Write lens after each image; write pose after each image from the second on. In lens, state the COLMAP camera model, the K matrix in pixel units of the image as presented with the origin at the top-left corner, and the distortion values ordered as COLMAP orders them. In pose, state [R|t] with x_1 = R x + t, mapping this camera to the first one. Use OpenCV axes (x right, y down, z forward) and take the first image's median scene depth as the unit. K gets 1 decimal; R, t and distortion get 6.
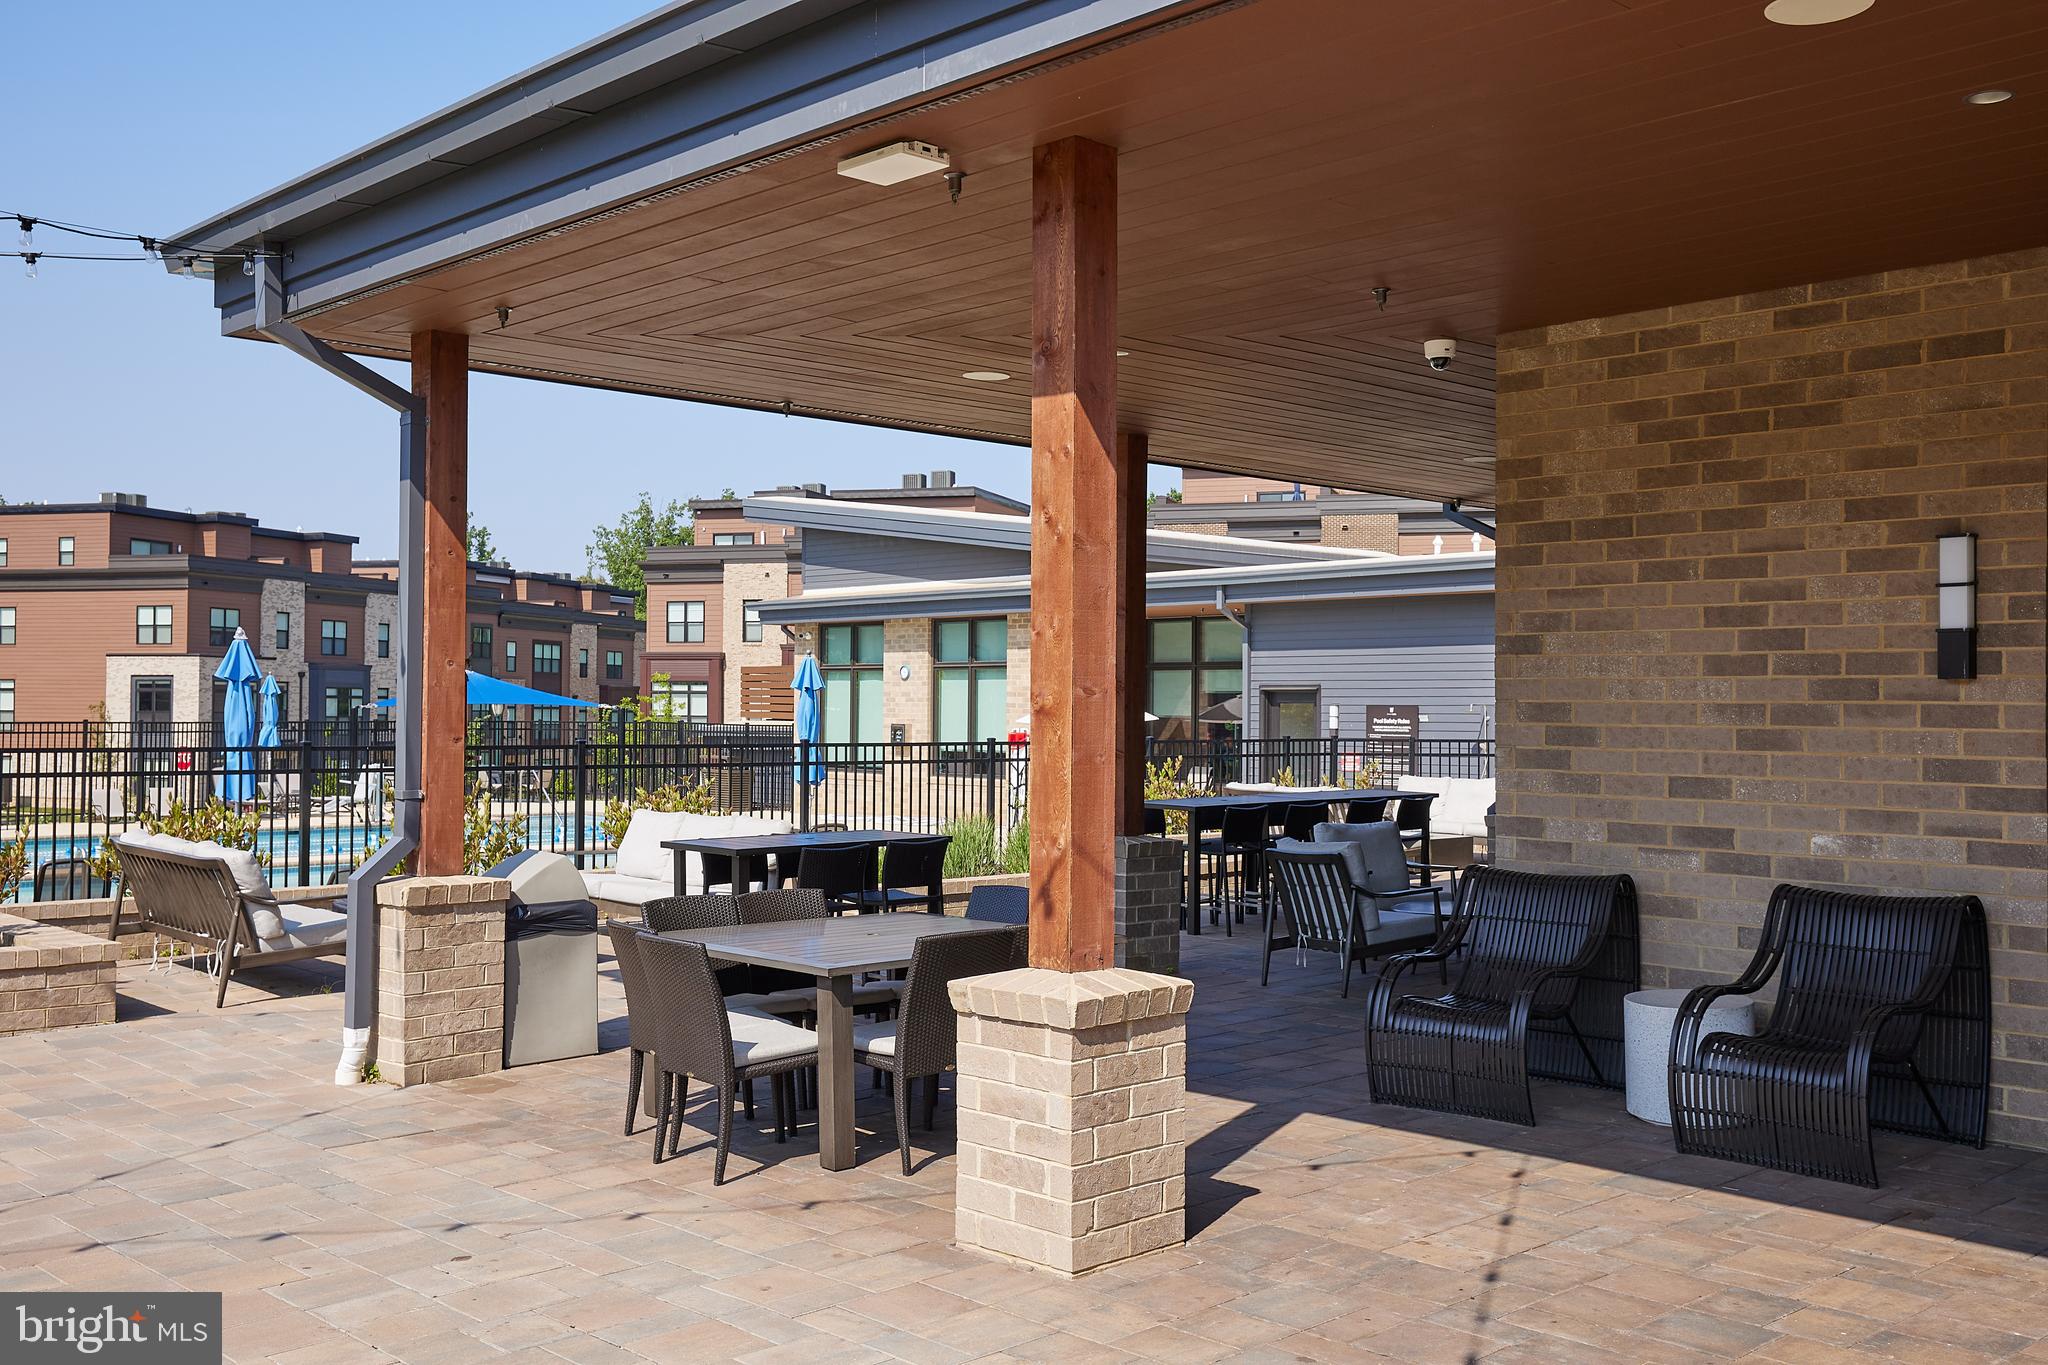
lens RADIAL K [[1970.6, 0, 1041.7], [0, 1970.6, 686.4], [0, 0, 1]] dist [0.061636, 0.000000]
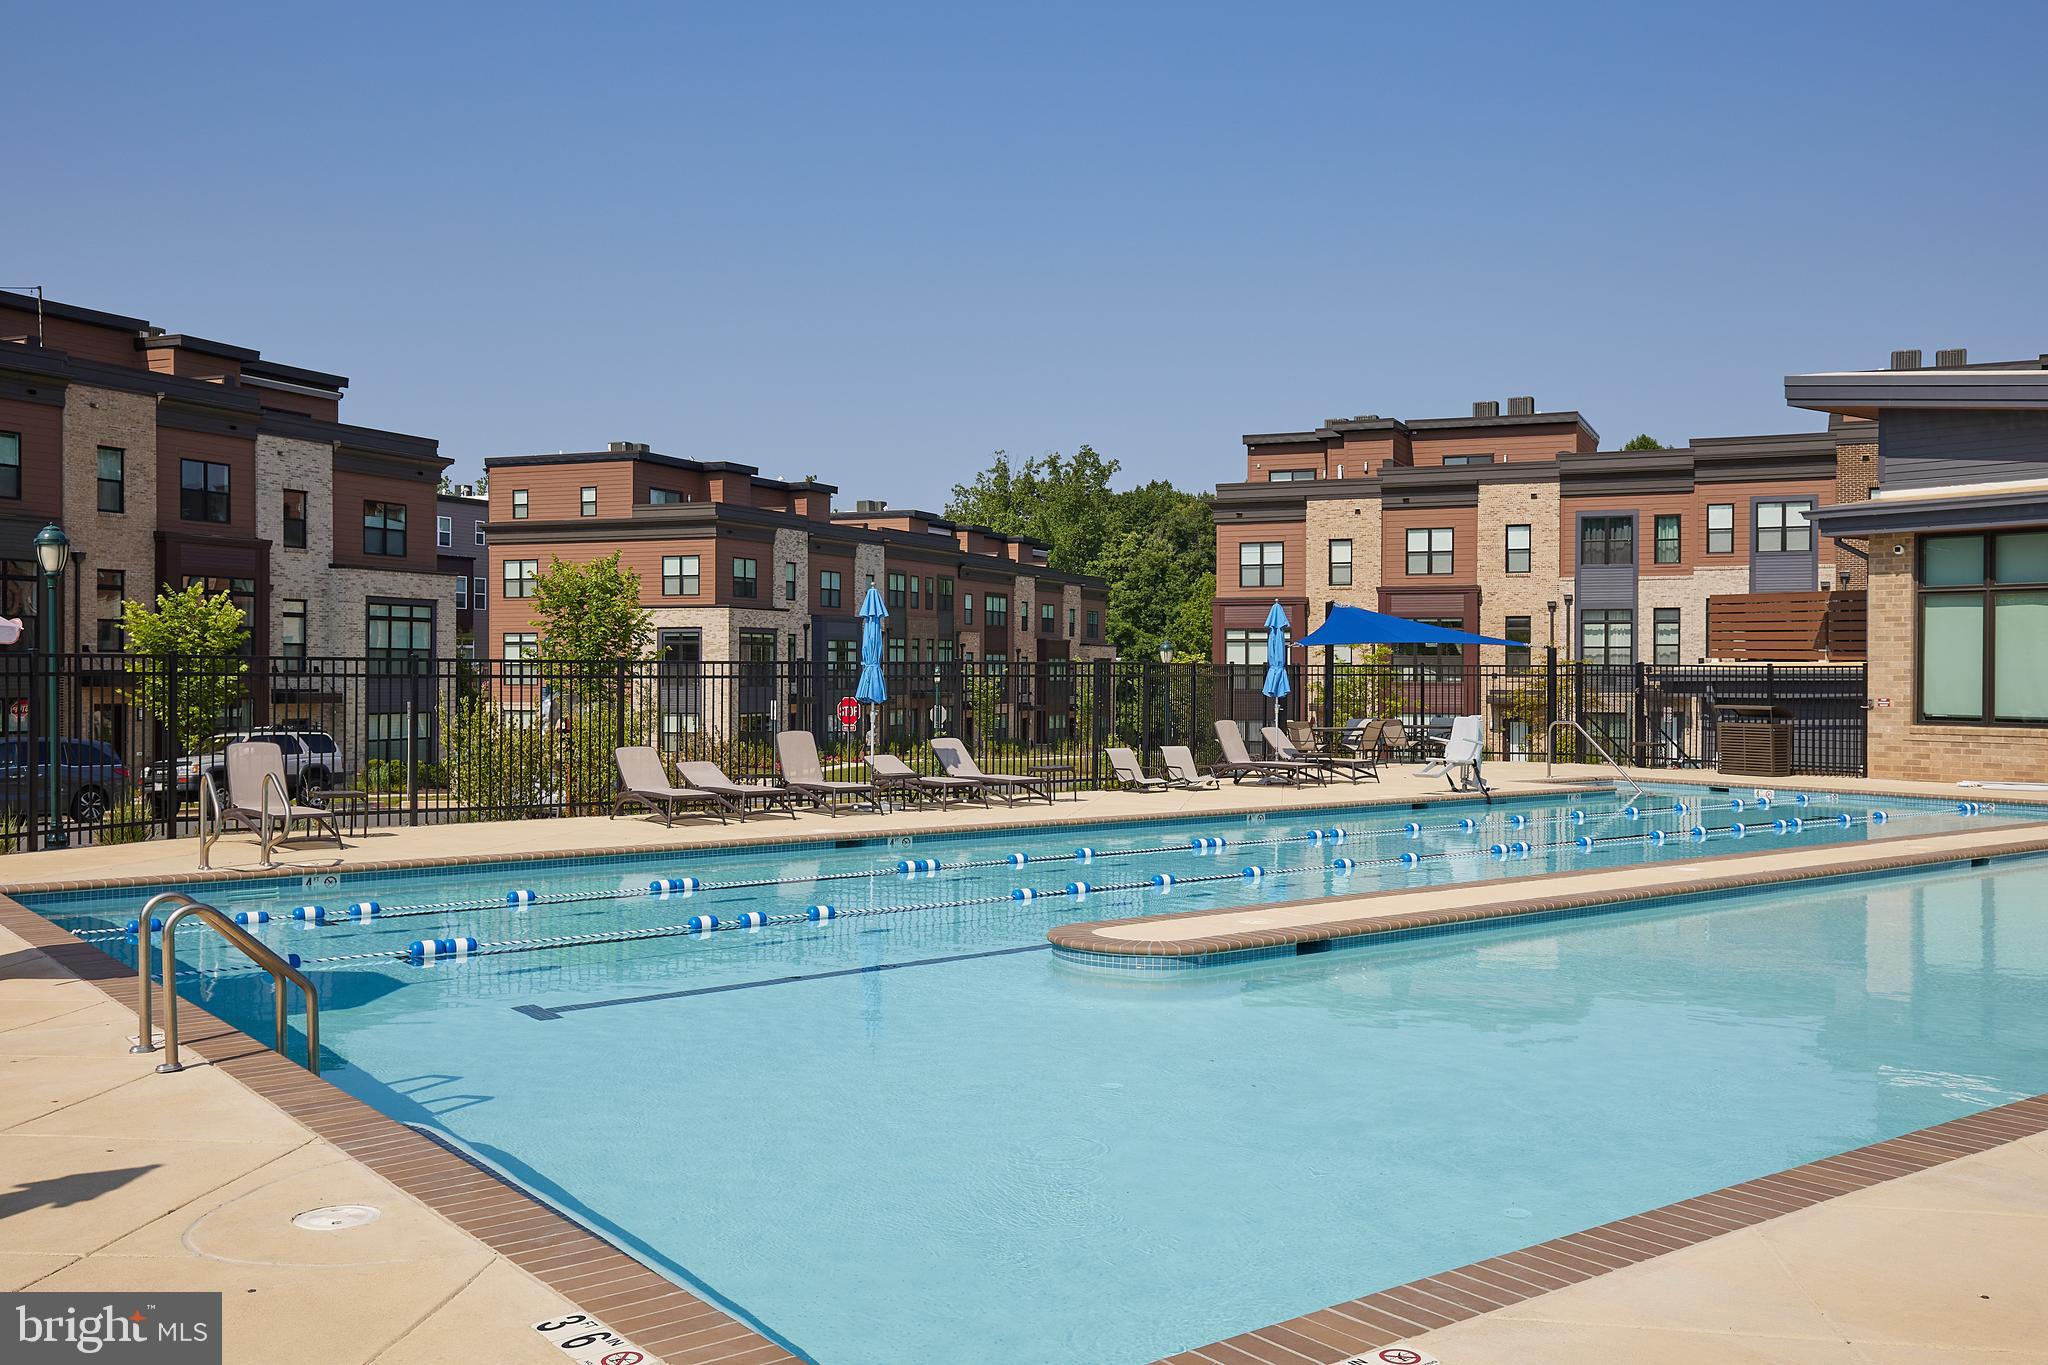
lens RADIAL K [[1809.2, 0, 1009.2], [0, 1809.2, 689.2], [0, 0, 1]] dist [-0.008020, -0.002358]
pose [[0.997911, -0.005501, -0.064370, -0.226717], [0.006836, 0.999766, 0.020538, 0.007449], [0.064242, -0.020935, 0.997715, 0.129239]]
